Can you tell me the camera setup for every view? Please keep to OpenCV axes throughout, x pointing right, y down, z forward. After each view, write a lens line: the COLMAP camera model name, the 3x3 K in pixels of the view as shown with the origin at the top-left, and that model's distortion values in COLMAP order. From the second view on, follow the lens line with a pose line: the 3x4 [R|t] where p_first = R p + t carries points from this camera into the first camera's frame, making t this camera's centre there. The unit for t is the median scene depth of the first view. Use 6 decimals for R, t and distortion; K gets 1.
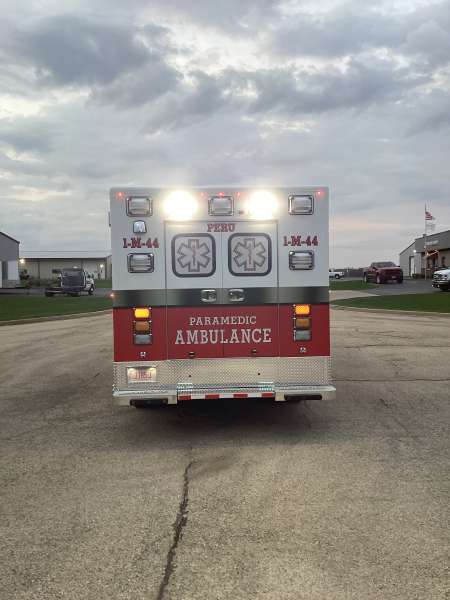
lens RADIAL K [[552.3, 0, 220.2], [0, 552.3, 302.5], [0, 0, 1]] dist [0.018950, 0.000000]
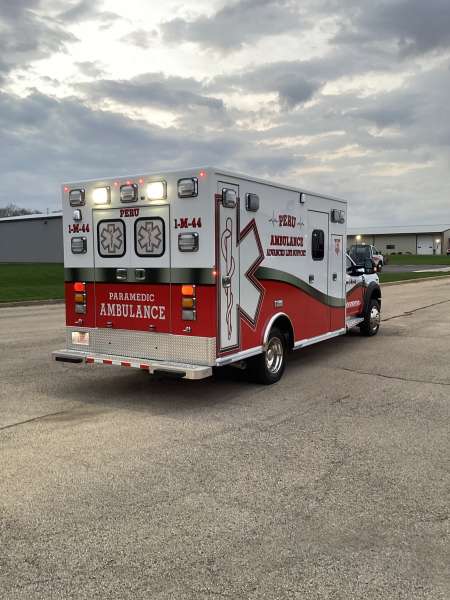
lens RADIAL K [[552.3, 0, 221.7], [0, 552.3, 304.2], [0, 0, 1]] dist [0.018950, 0.000000]
pose [[0.810770, 0.058725, -0.582412, 0.800088], [-0.030809, 0.997857, 0.057726, -0.022121], [0.584554, -0.028859, 0.810842, 0.199840]]
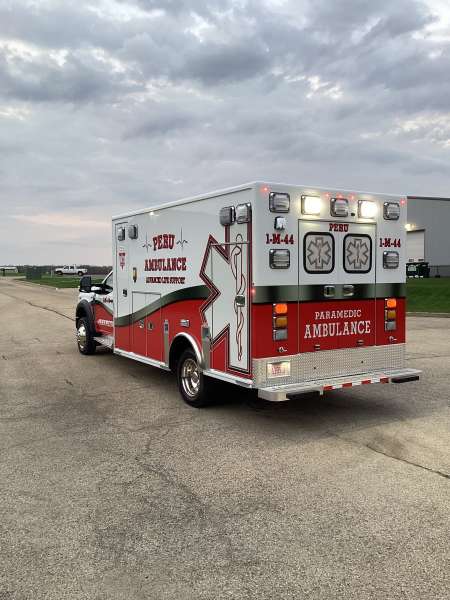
lens RADIAL K [[552.3, 0, 215.3], [0, 552.3, 305.6], [0, 0, 1]] dist [0.018950, 0.000000]
pose [[0.879122, -0.016804, 0.476300, -0.714962], [0.011733, 0.999838, 0.013619, -0.001587], [-0.476452, -0.006384, 0.879177, 0.166632]]
